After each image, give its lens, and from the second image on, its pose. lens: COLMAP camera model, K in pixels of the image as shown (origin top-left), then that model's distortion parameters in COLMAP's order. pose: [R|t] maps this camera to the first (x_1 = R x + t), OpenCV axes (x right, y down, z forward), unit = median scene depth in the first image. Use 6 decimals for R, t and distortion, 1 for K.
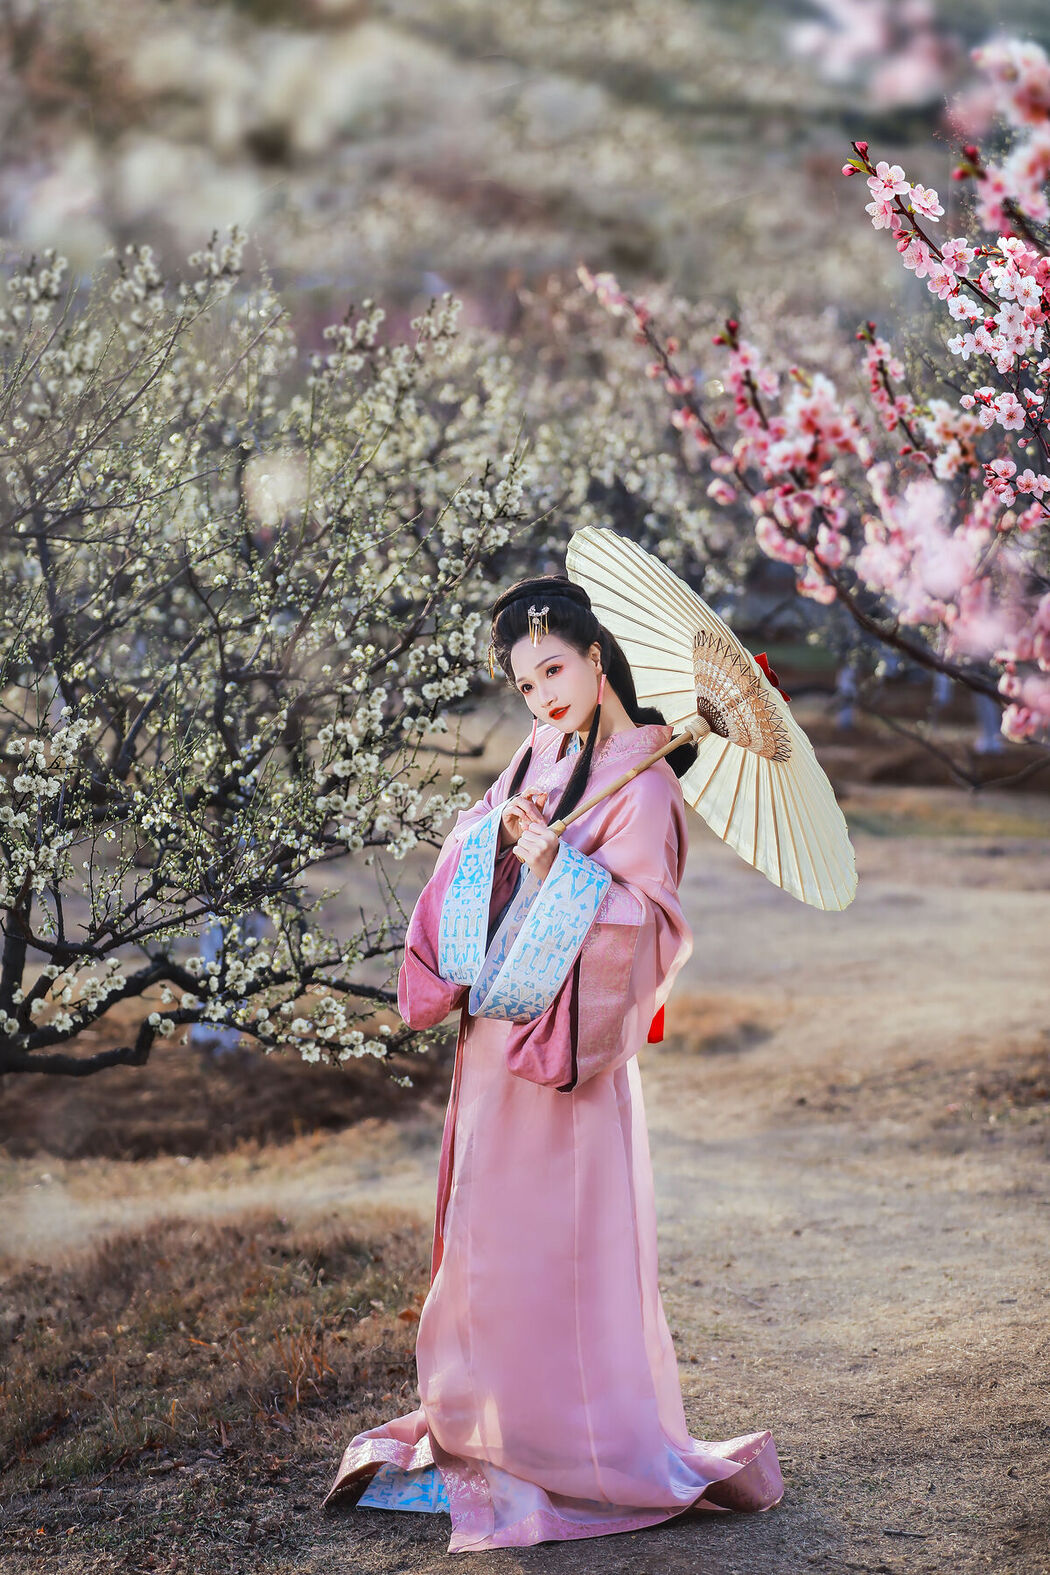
lens RADIAL K [[5348.7, 0, 519.8], [0, 5348.7, 786.9], [0, 0, 1]] dist [0.096822, 0.000000]
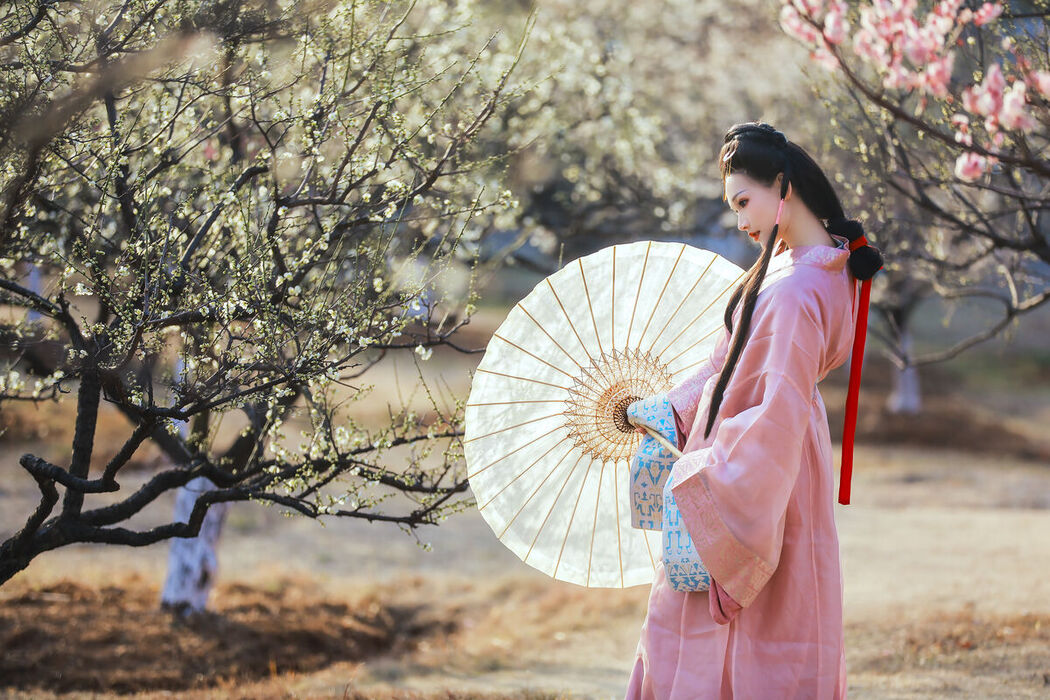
lens RADIAL K [[6778.1, 0, 529.9], [0, 6778.1, 350.3], [0, 0, 1]] dist [1.999281, 0.000000]
pose [[0.999053, 0.024830, 0.035730, -0.052121], [-0.023273, 0.998789, -0.043350, 0.074306], [-0.036763, 0.042477, 0.998421, -0.478782]]
